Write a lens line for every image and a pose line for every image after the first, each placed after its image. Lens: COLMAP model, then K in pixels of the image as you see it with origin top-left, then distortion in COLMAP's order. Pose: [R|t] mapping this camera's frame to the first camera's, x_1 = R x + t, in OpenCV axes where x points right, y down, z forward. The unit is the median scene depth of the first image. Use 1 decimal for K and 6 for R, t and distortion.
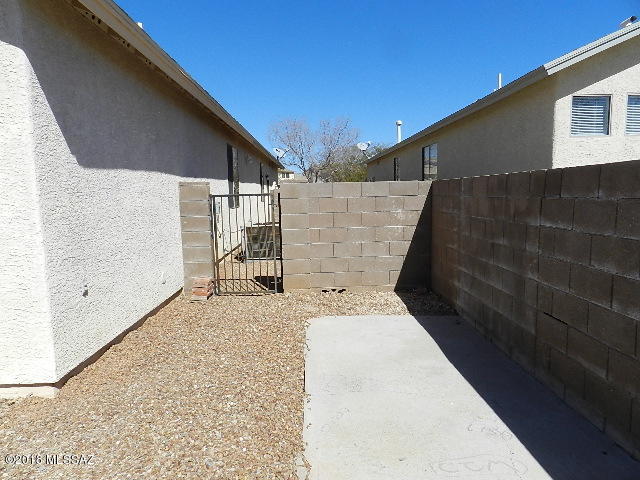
lens RADIAL K [[429.7, 0, 320.0], [0, 429.7, 240.0], [0, 0, 1]] dist [0.016563, -0.005803]
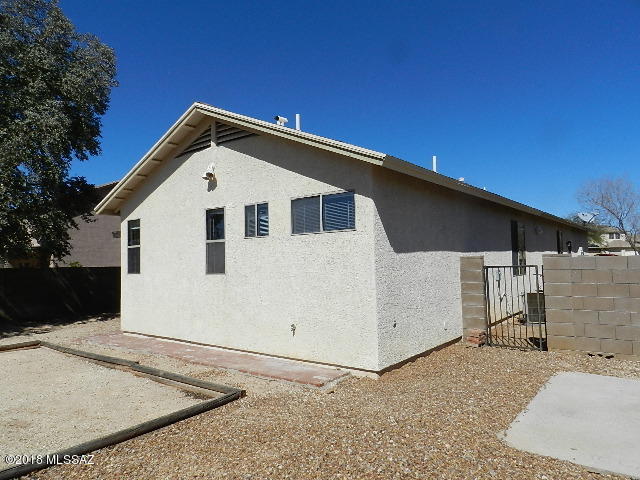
lens RADIAL K [[429.7, 0, 320.0], [0, 429.7, 240.0], [0, 0, 1]] dist [0.016563, -0.005803]
pose [[0.773125, -0.031025, -0.633495, 0.186657], [-0.062747, 0.990162, -0.125069, 0.010623], [0.631143, 0.136444, 0.763572, -0.314219]]
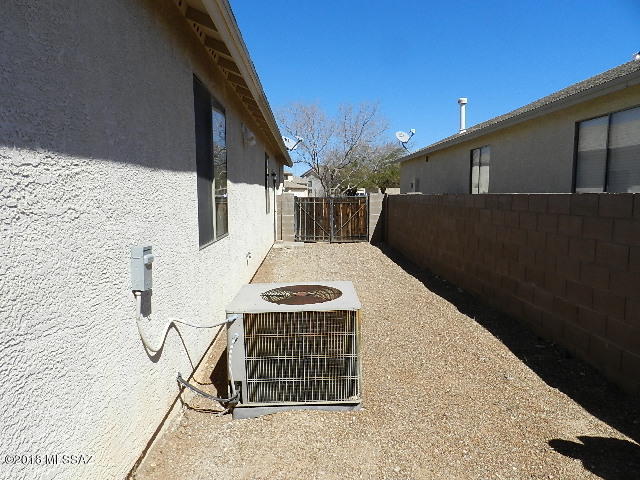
lens RADIAL K [[429.7, 0, 320.0], [0, 429.7, 240.0], [0, 0, 1]] dist [0.016563, -0.005803]
pose [[0.999823, 0.013520, 0.013091, -0.163322], [-0.013424, 0.999883, -0.007391, -0.119747], [-0.013190, 0.007214, 0.999887, 0.930536]]
